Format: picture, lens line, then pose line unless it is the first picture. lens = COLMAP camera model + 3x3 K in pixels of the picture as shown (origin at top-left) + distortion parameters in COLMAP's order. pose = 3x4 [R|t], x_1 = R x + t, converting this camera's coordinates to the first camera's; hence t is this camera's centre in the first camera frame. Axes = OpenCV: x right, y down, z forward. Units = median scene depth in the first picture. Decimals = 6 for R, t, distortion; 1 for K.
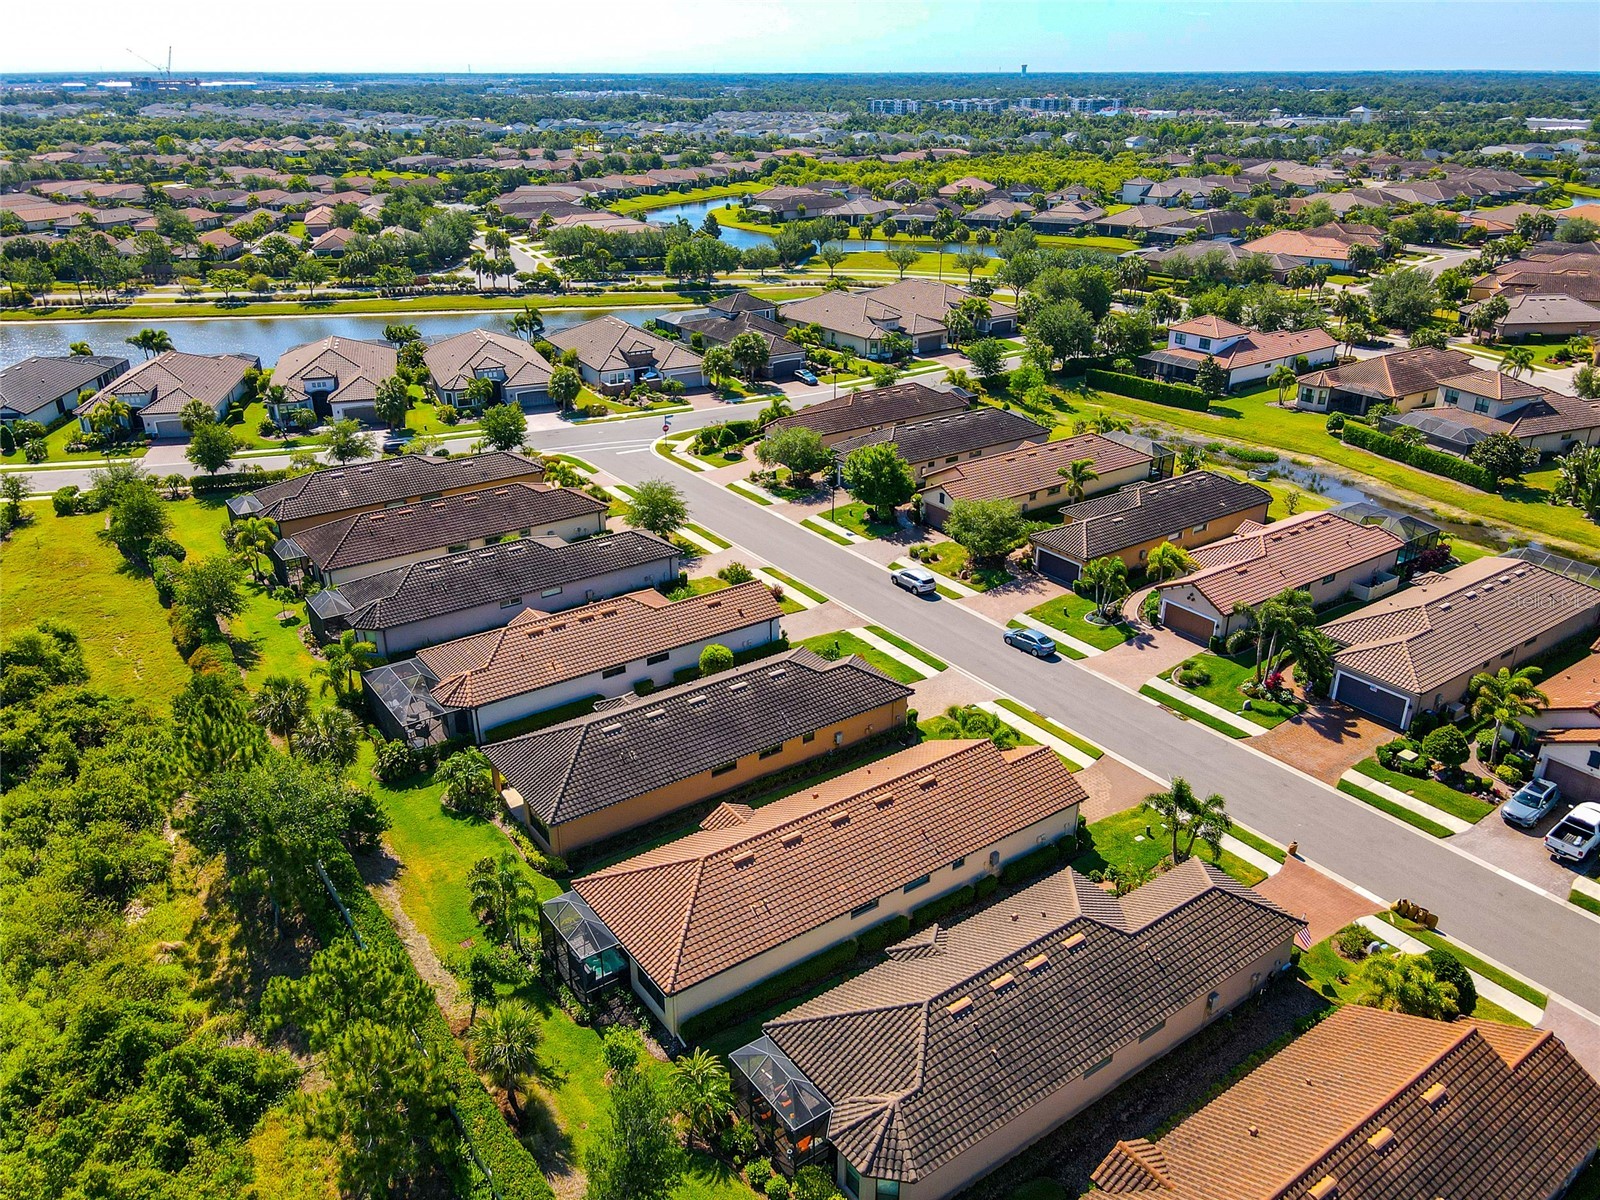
lens RADIAL K [[1186.8, 0, 797.6], [0, 1186.8, 599.2], [0, 0, 1]] dist [-0.006760, 0.027569]
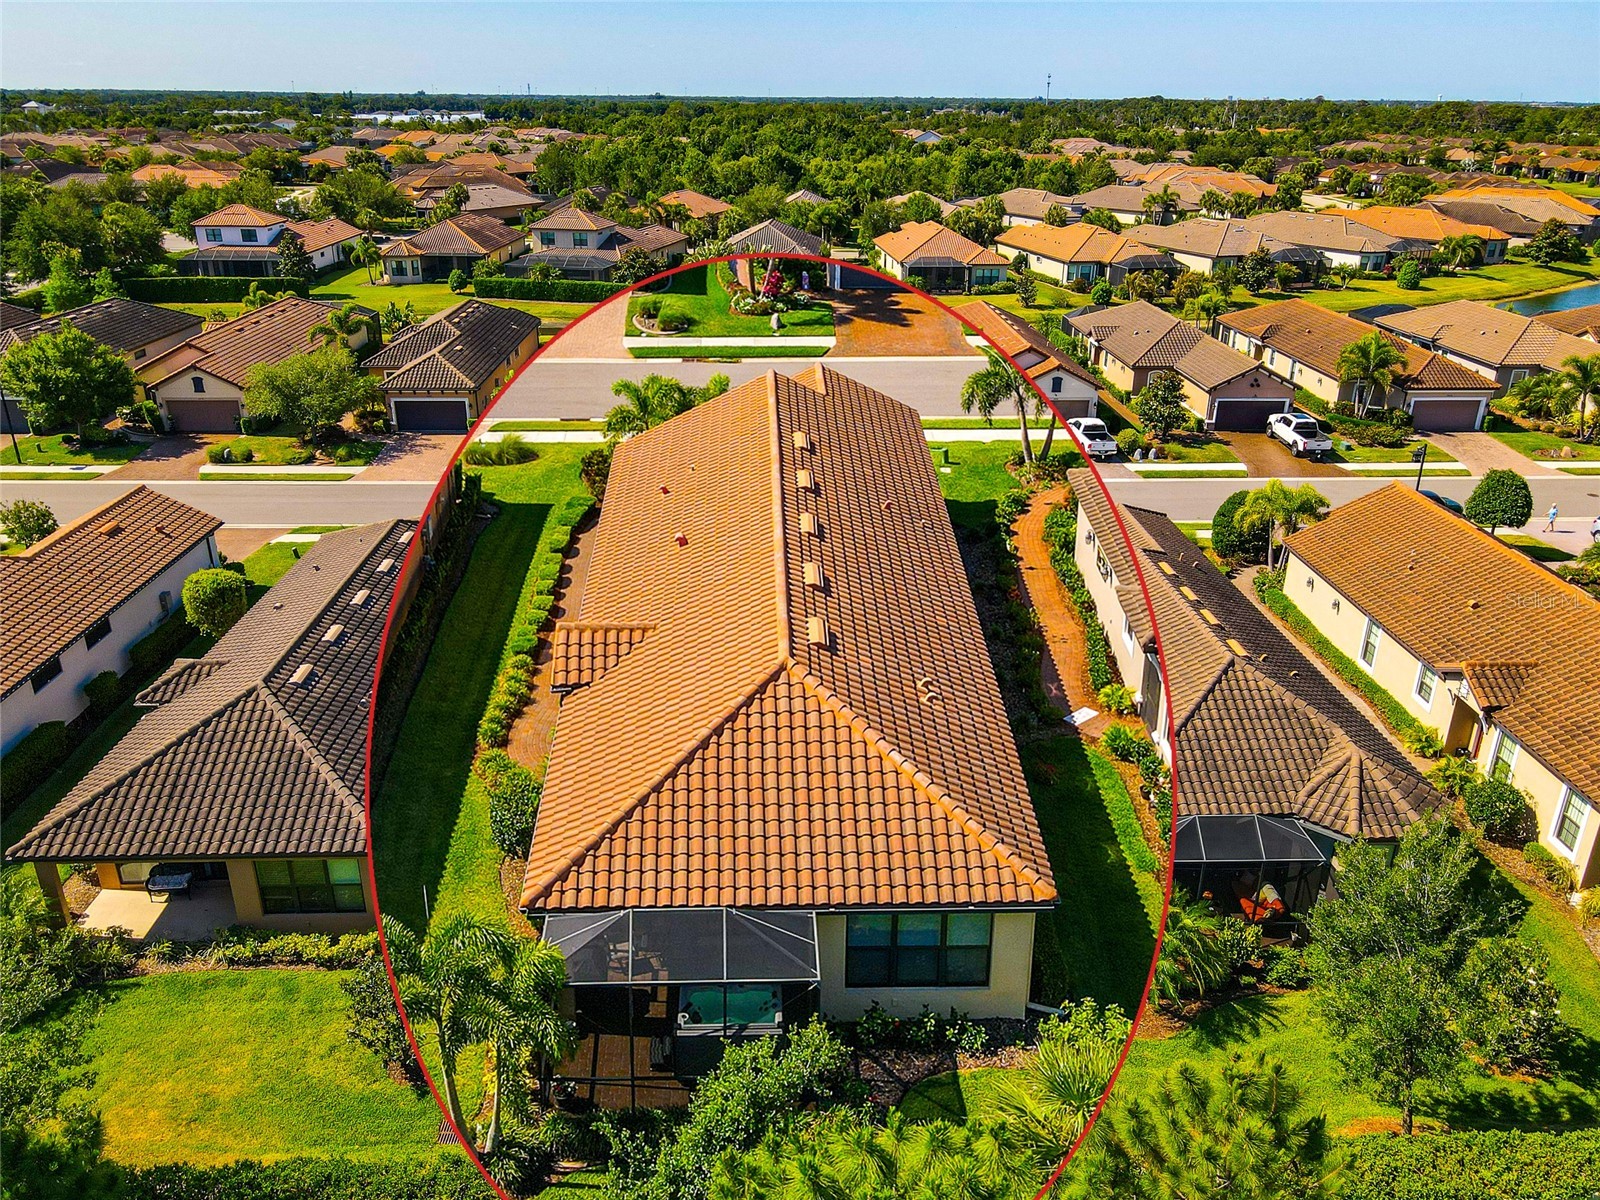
lens RADIAL K [[1186.8, 0, 797.6], [0, 1186.8, 599.2], [0, 0, 1]] dist [-0.006760, 0.027569]
pose [[0.553547, -0.320395, 0.768721, -0.281448], [0.332310, 0.931345, 0.148883, 0.049366], [-0.763646, 0.173040, 0.622014, 0.347035]]
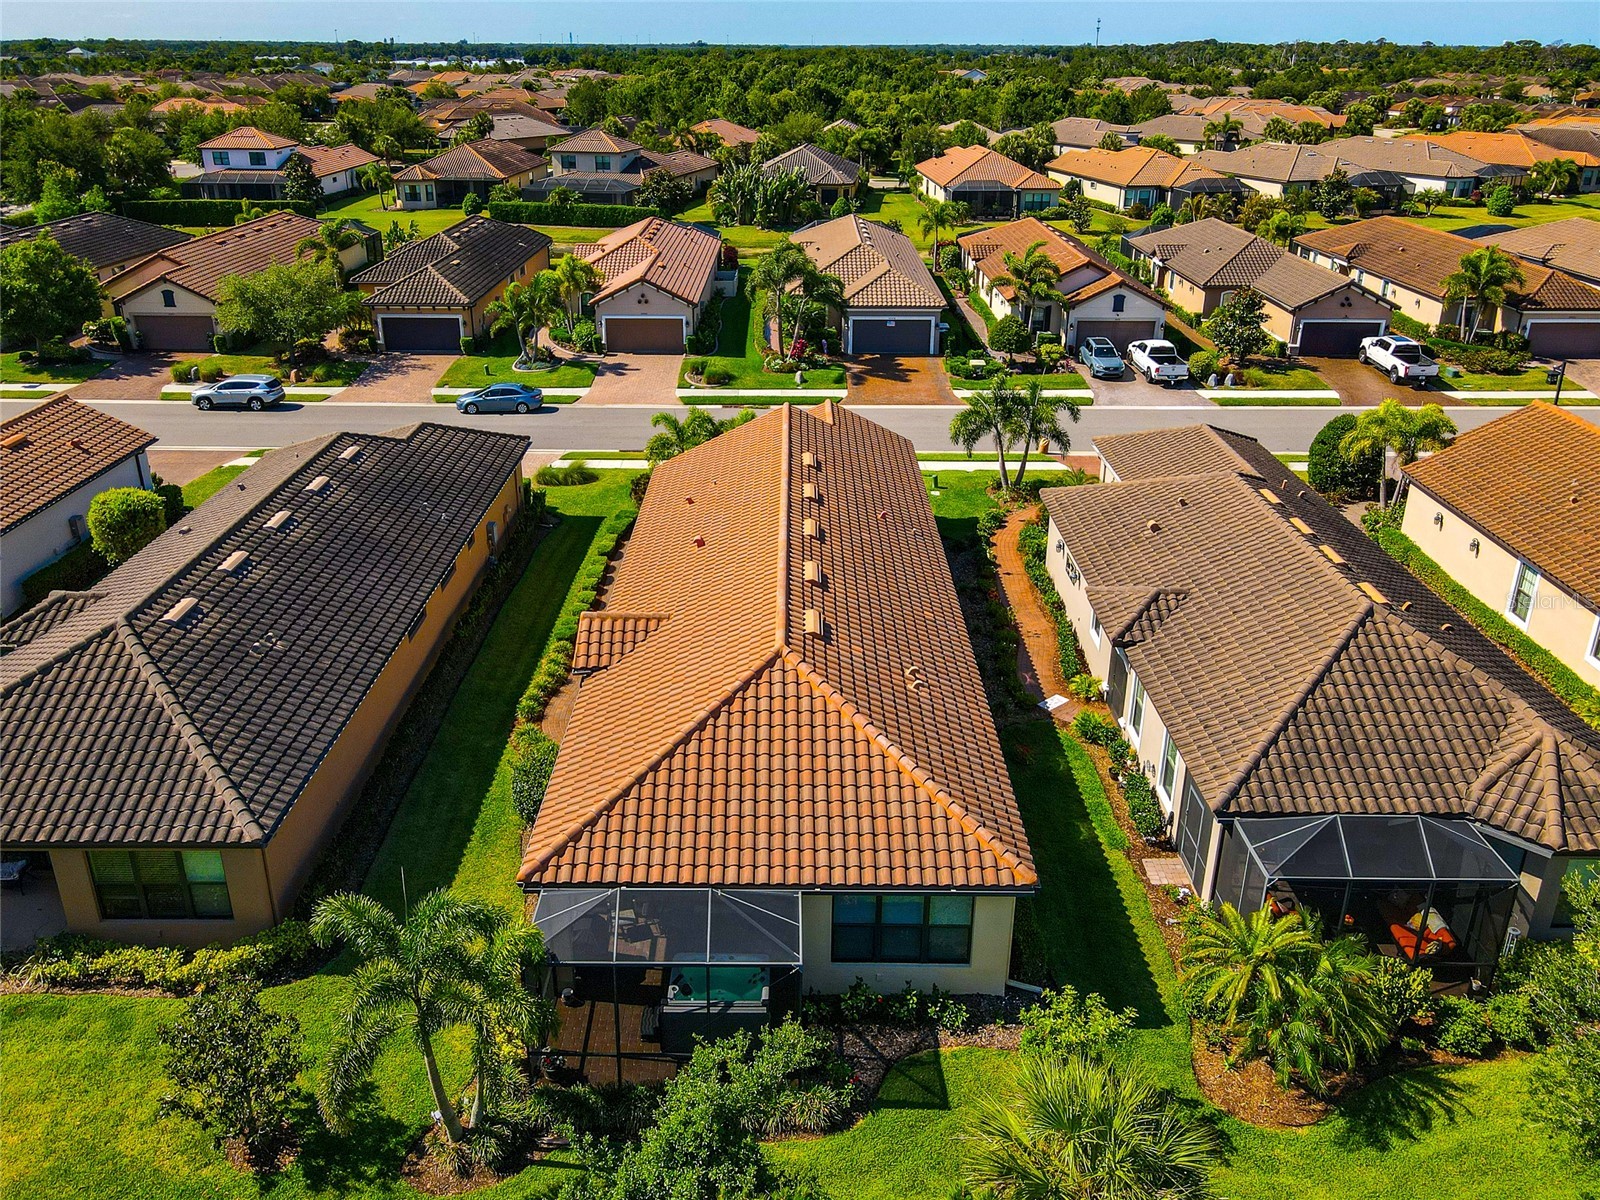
lens RADIAL K [[1201.6, 0, 792.0], [0, 1201.6, 548.4], [0, 0, 1]] dist [-0.001682, 0.016956]
pose [[0.584683, -0.310680, 0.749415, -0.224232], [0.326798, 0.935697, 0.132943, 0.069028], [-0.742529, 0.167178, 0.648616, 0.388175]]
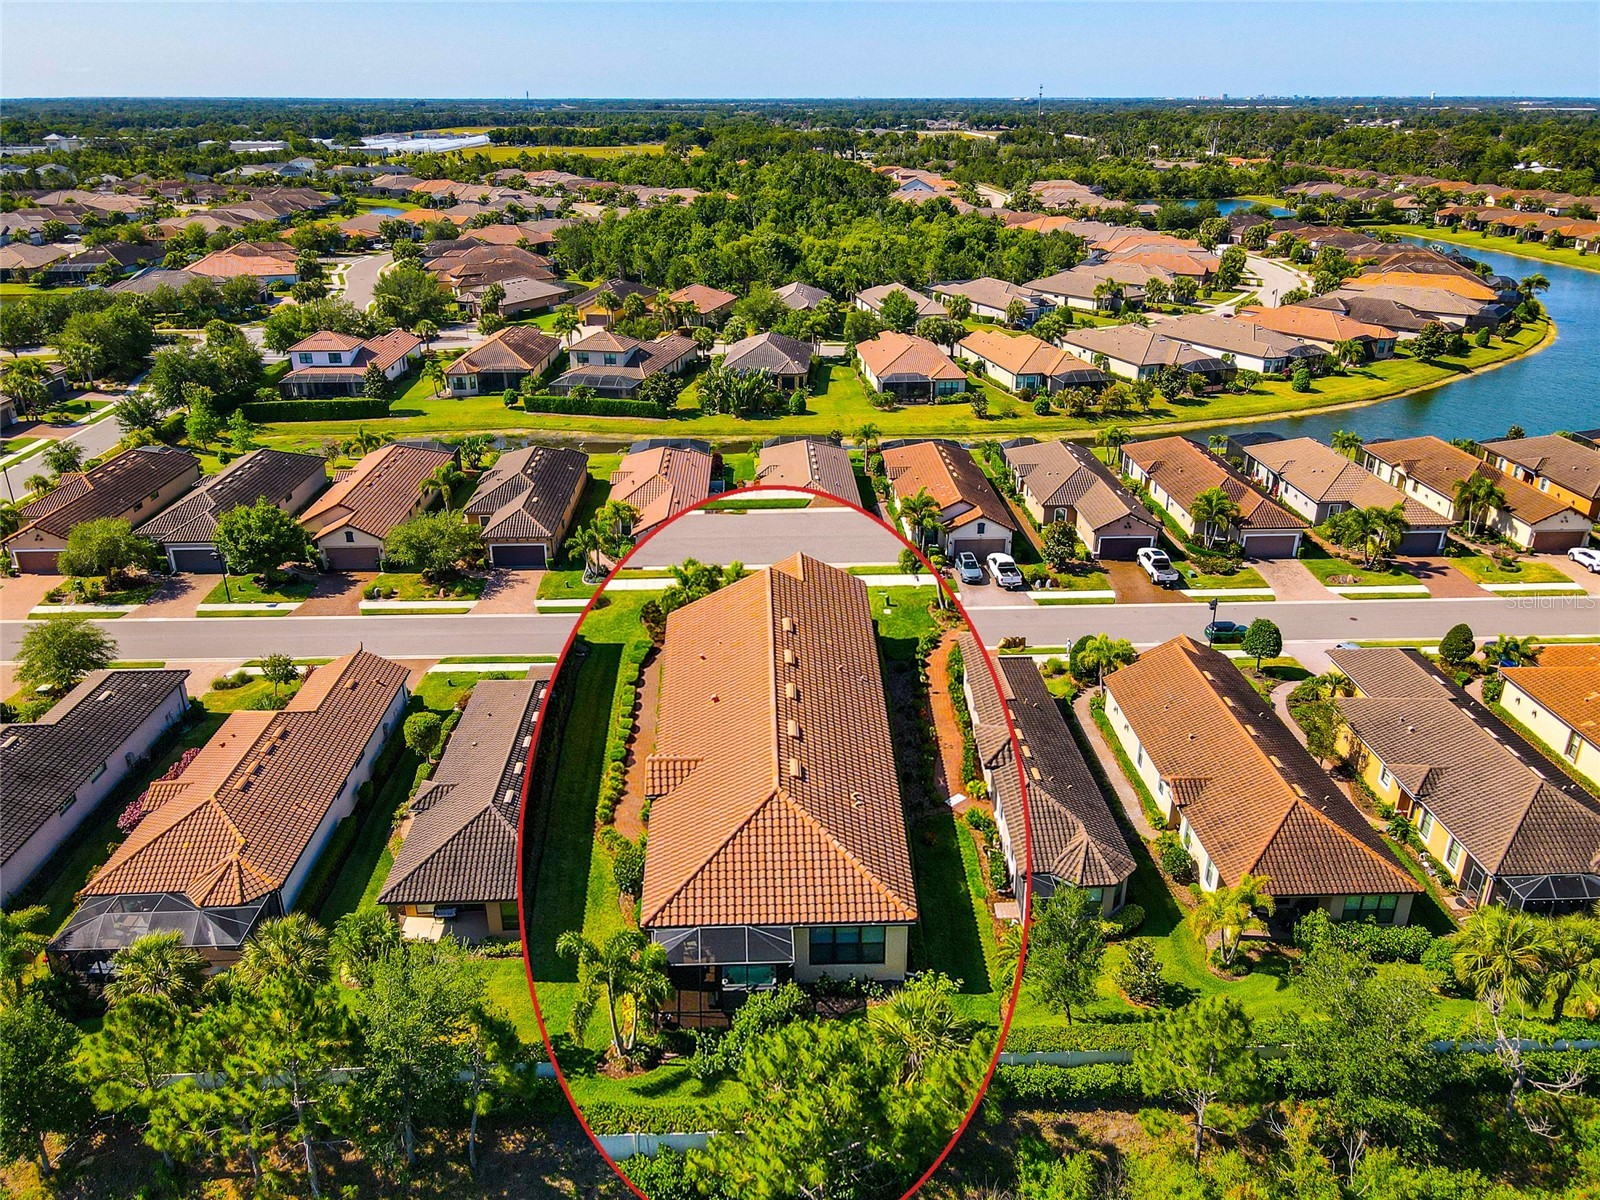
lens RADIAL K [[1186.8, 0, 797.6], [0, 1186.8, 599.2], [0, 0, 1]] dist [-0.006760, 0.027569]
pose [[0.551832, -0.326615, 0.767336, -0.460835], [0.341584, 0.927915, 0.149314, -0.062811], [-0.760791, 0.179713, 0.623619, 0.156762]]
